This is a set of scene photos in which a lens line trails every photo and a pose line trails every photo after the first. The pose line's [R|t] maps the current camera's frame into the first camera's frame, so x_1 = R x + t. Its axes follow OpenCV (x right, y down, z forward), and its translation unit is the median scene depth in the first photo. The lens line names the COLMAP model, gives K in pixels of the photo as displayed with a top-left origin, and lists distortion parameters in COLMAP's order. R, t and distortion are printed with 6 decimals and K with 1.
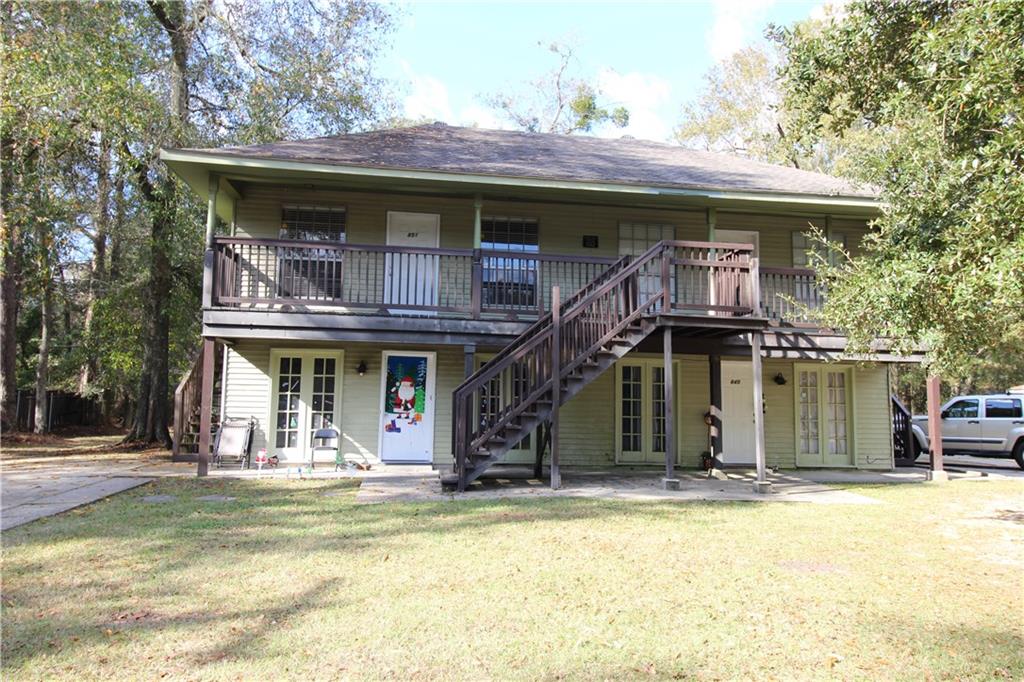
lens RADIAL K [[727.1, 0, 515.8], [0, 727.1, 328.3], [0, 0, 1]] dist [0.008648, -0.002282]
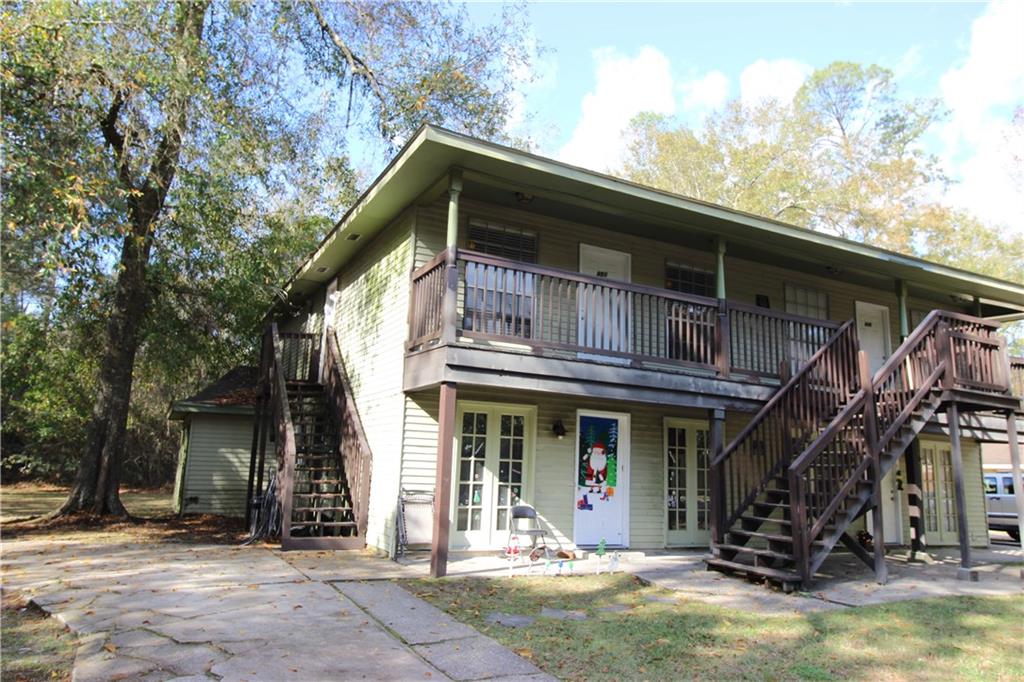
lens RADIAL K [[727.1, 0, 515.8], [0, 727.1, 328.3], [0, 0, 1]] dist [0.008648, -0.002282]
pose [[0.941762, 0.083860, 0.325656, -0.538674], [-0.059091, 0.994607, -0.085235, 0.014237], [-0.331047, 0.061028, 0.941639, 0.247942]]
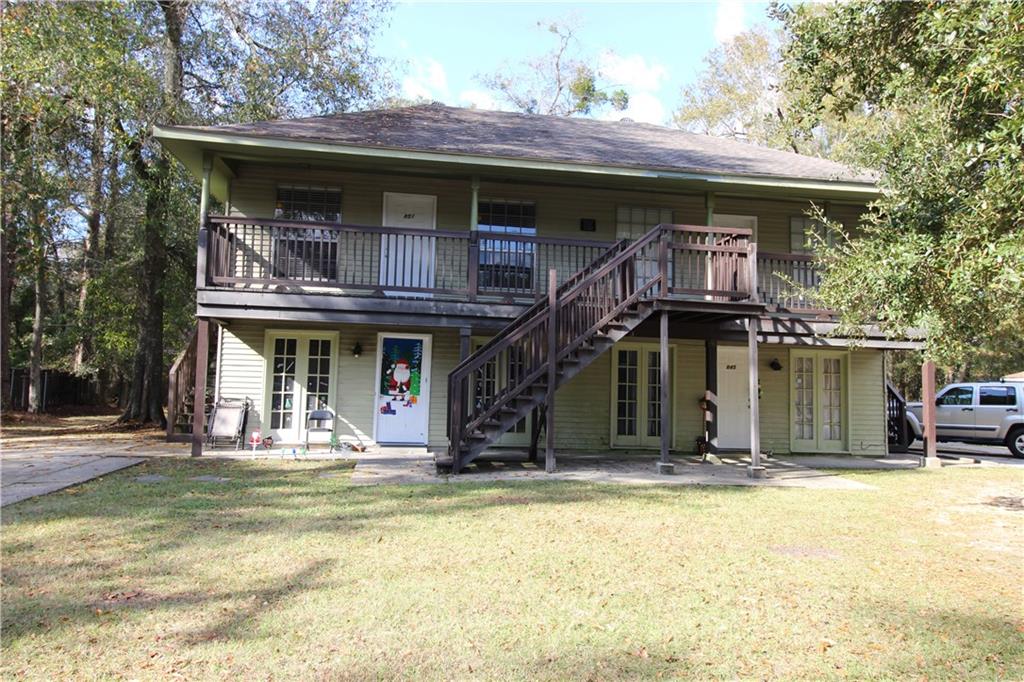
lens RADIAL K [[727.1, 0, 515.8], [0, 727.1, 328.3], [0, 0, 1]] dist [0.008648, -0.002282]
pose [[0.999944, 0.009320, 0.004963, 0.000479], [-0.009429, 0.999705, 0.022404, 0.000834], [-0.004753, -0.022450, 0.999737, 0.003753]]
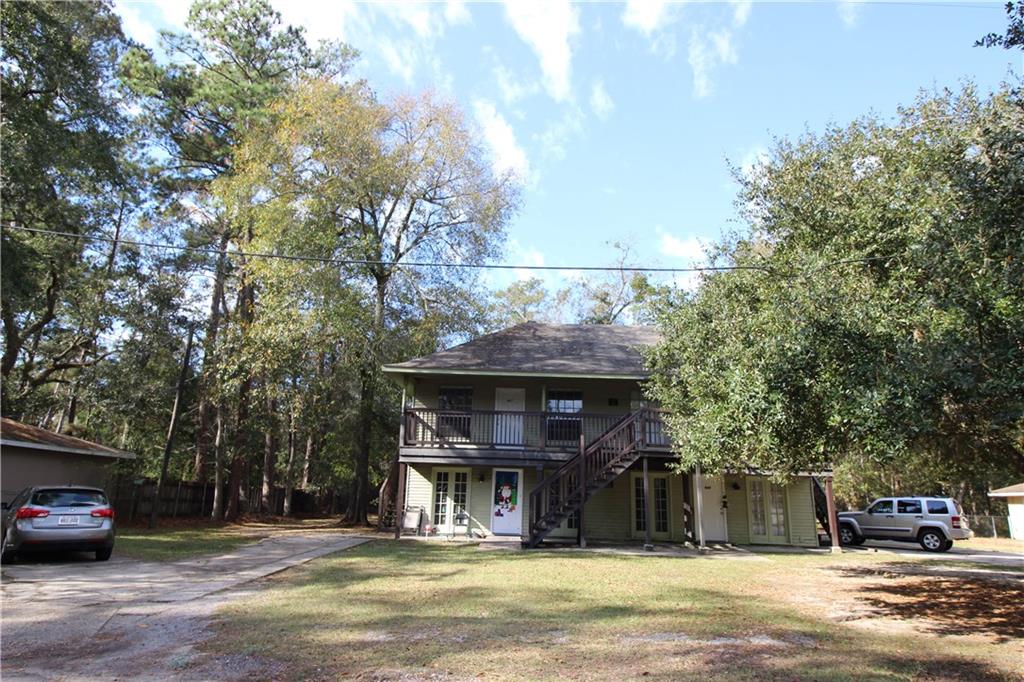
lens RADIAL K [[609.9, 0, 513.7], [0, 609.9, 325.1], [0, 0, 1]] dist [-0.000179, -0.000440]
pose [[0.985129, -0.037325, -0.167712, 0.129524], [0.007522, 0.984552, -0.174932, -0.052891], [0.171651, 0.171070, 0.970191, -0.493678]]
